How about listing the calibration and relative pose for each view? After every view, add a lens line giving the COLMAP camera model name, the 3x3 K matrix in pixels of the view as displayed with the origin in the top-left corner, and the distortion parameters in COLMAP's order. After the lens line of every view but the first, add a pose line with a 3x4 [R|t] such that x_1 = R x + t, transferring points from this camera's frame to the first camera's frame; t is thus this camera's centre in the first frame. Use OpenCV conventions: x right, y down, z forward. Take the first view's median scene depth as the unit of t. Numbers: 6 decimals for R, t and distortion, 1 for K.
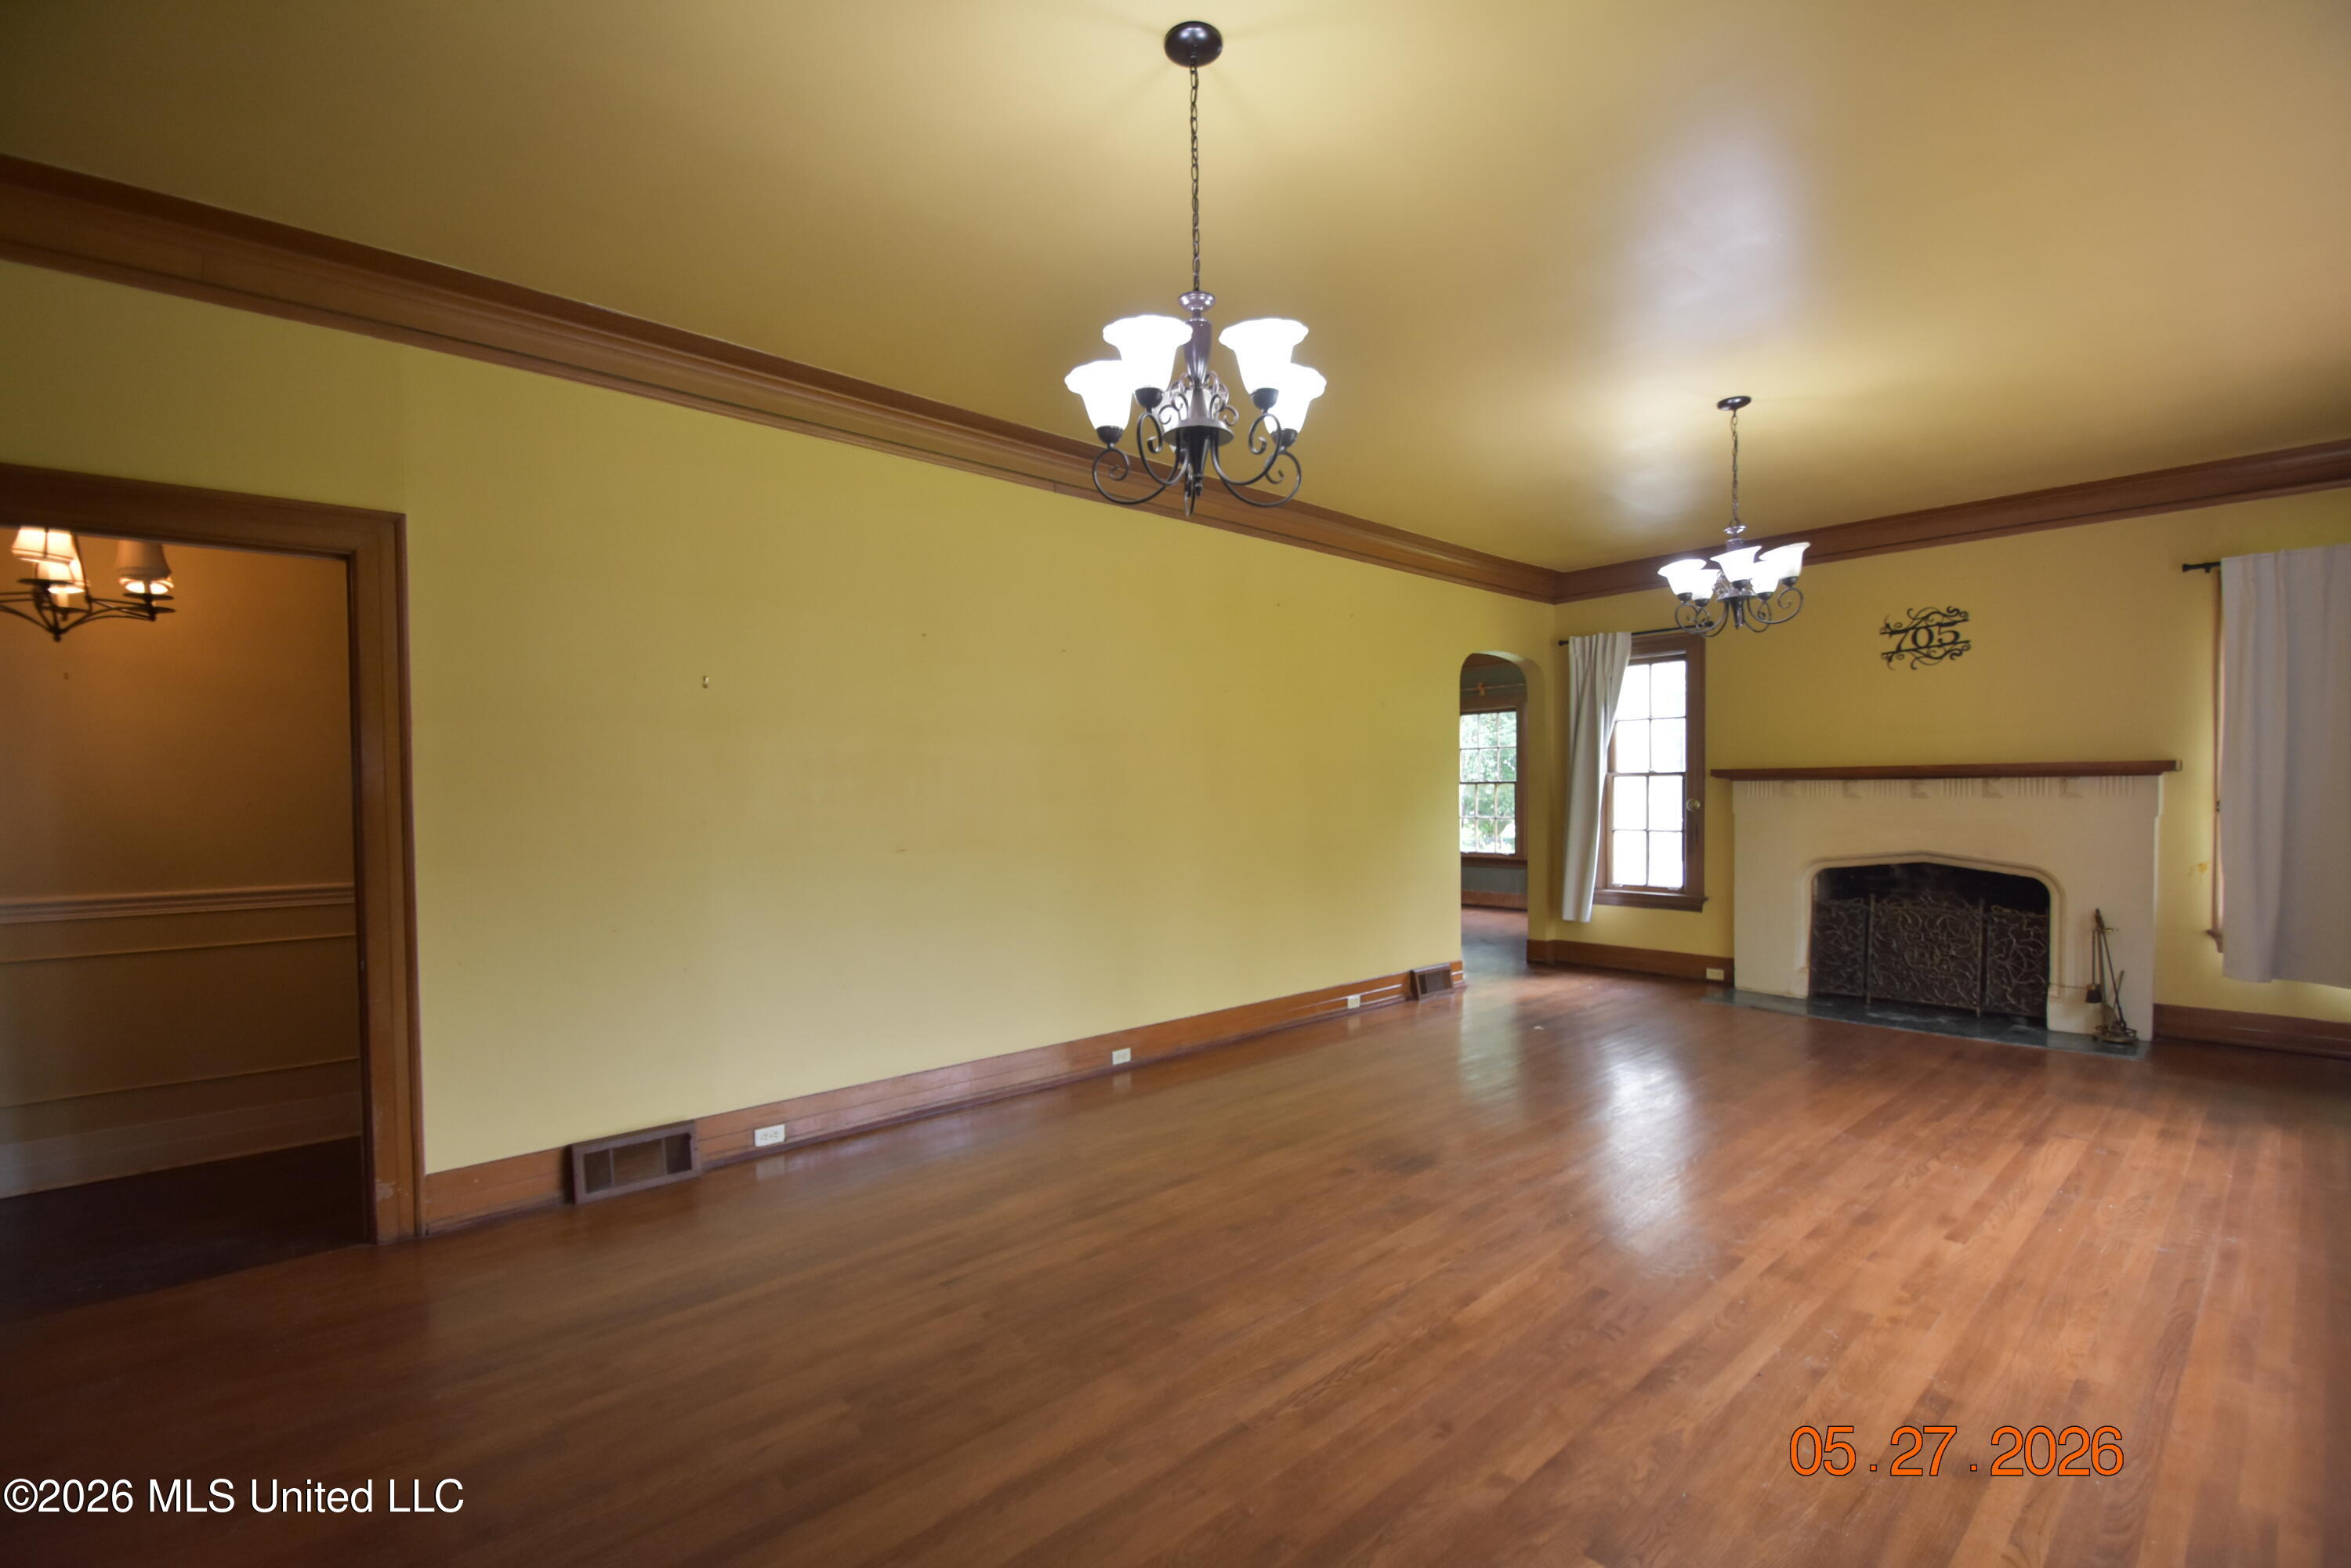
lens RADIAL K [[1045.0, 0, 1215.3], [0, 1045.0, 786.7], [0, 0, 1]] dist [0.014255, -0.015732]
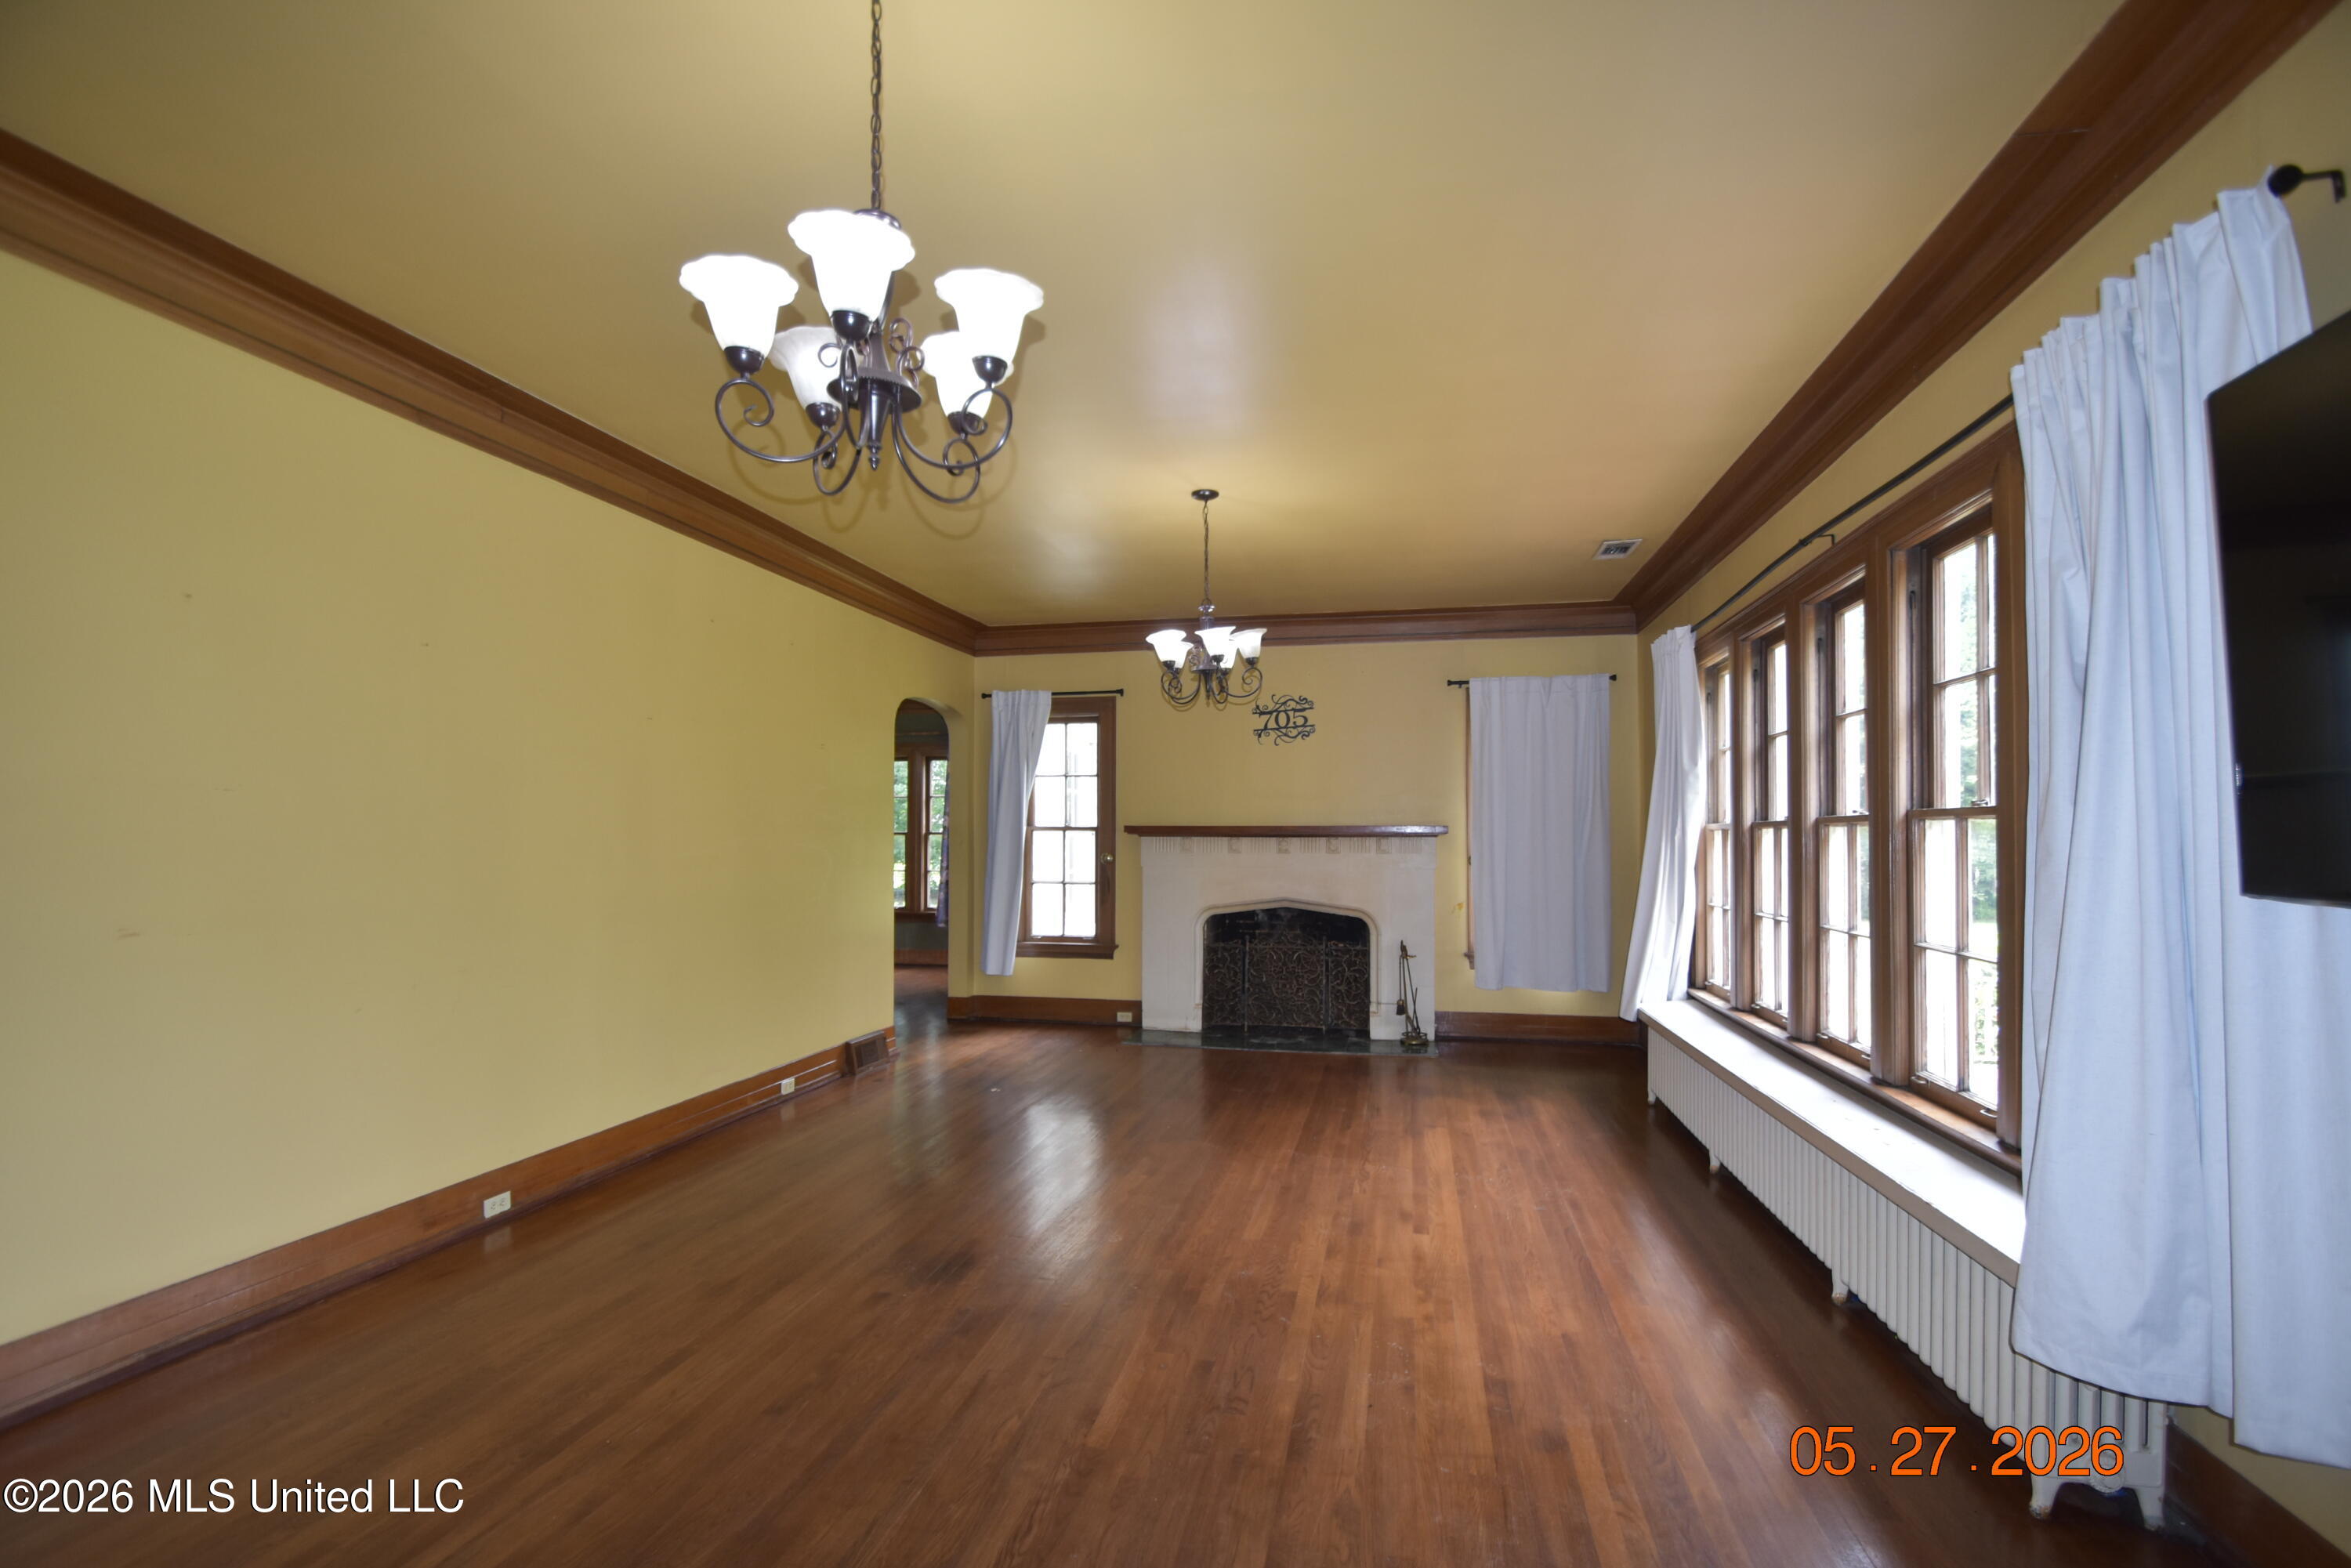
lens RADIAL K [[1045.0, 0, 1215.3], [0, 1045.0, 786.7], [0, 0, 1]] dist [0.014255, -0.015732]
pose [[0.811509, 0.041949, 0.582833, -0.109985], [-0.013762, 0.998515, -0.052706, -0.000919], [-0.584178, 0.034751, 0.810881, 0.096727]]
